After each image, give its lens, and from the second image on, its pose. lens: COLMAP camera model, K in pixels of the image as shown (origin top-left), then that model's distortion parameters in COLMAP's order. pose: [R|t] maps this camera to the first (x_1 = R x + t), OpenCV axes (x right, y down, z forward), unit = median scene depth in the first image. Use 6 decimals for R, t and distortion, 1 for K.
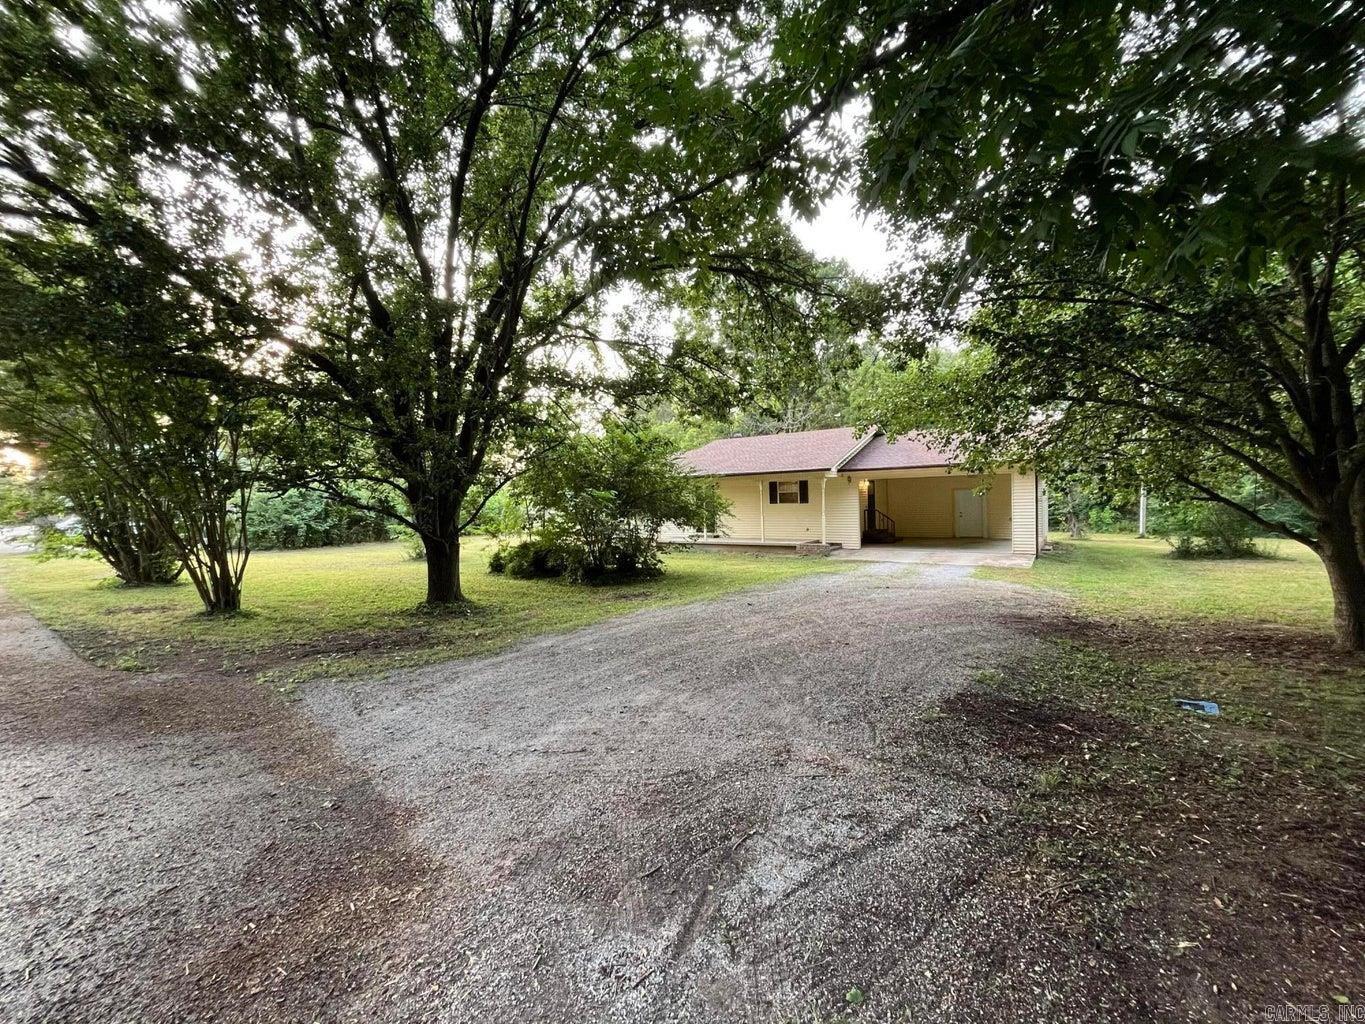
lens RADIAL K [[549.9, 0, 682.5], [0, 549.9, 511.0], [0, 0, 1]] dist [-0.002486, 0.000199]
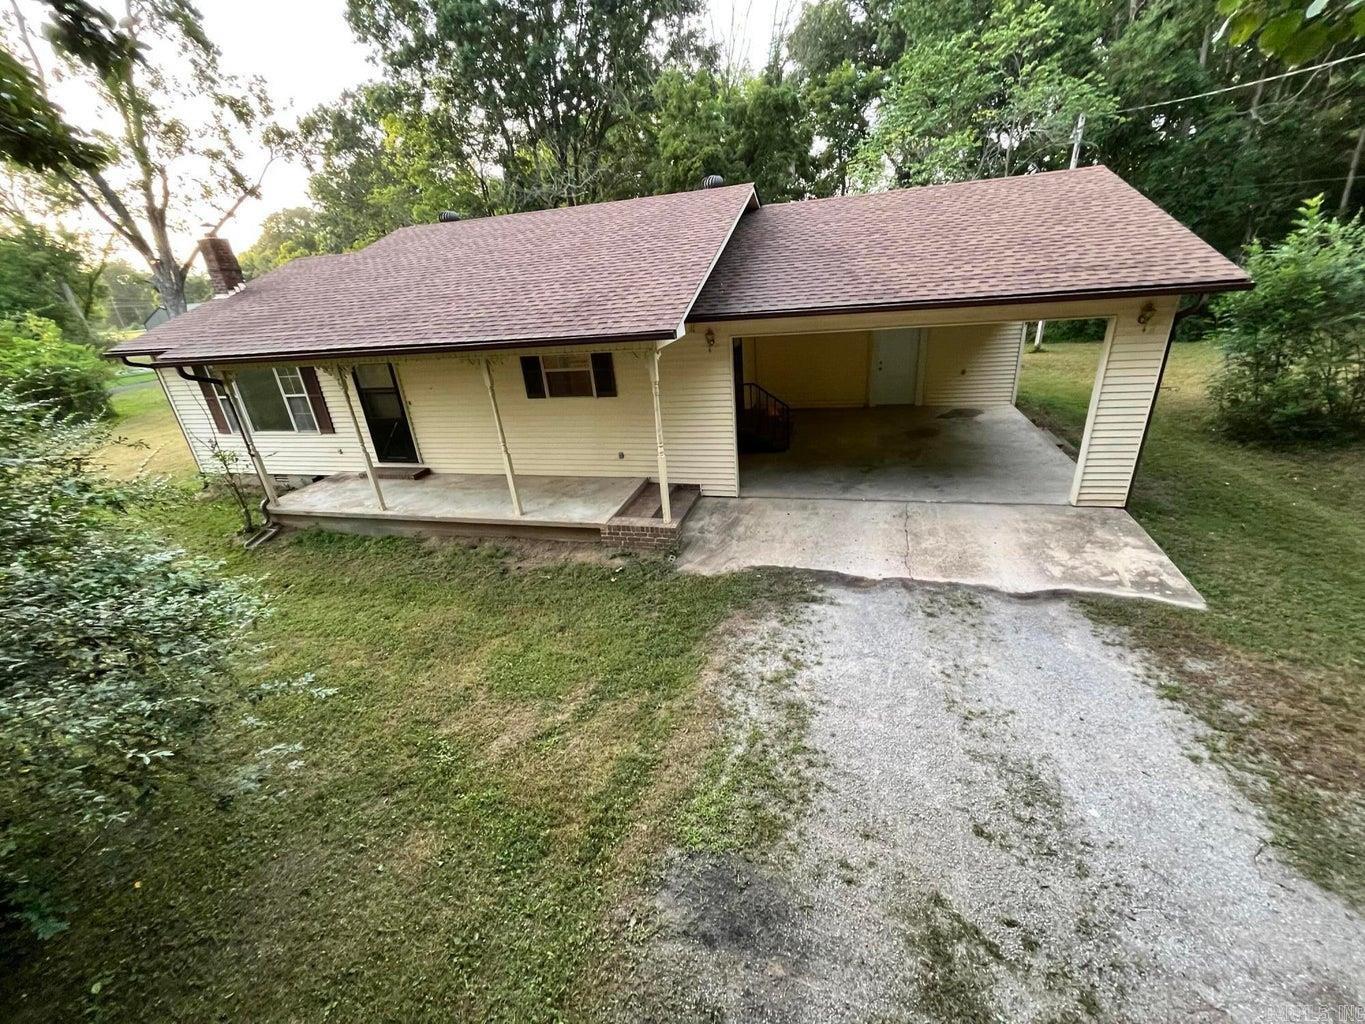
lens RADIAL K [[549.9, 0, 680.7], [0, 549.9, 514.0], [0, 0, 1]] dist [-0.002486, 0.000199]
pose [[0.940538, -0.185006, 0.284886, 0.133077], [0.069413, 0.925651, 0.371956, -0.080865], [-0.332520, -0.330064, 0.883452, 0.565001]]
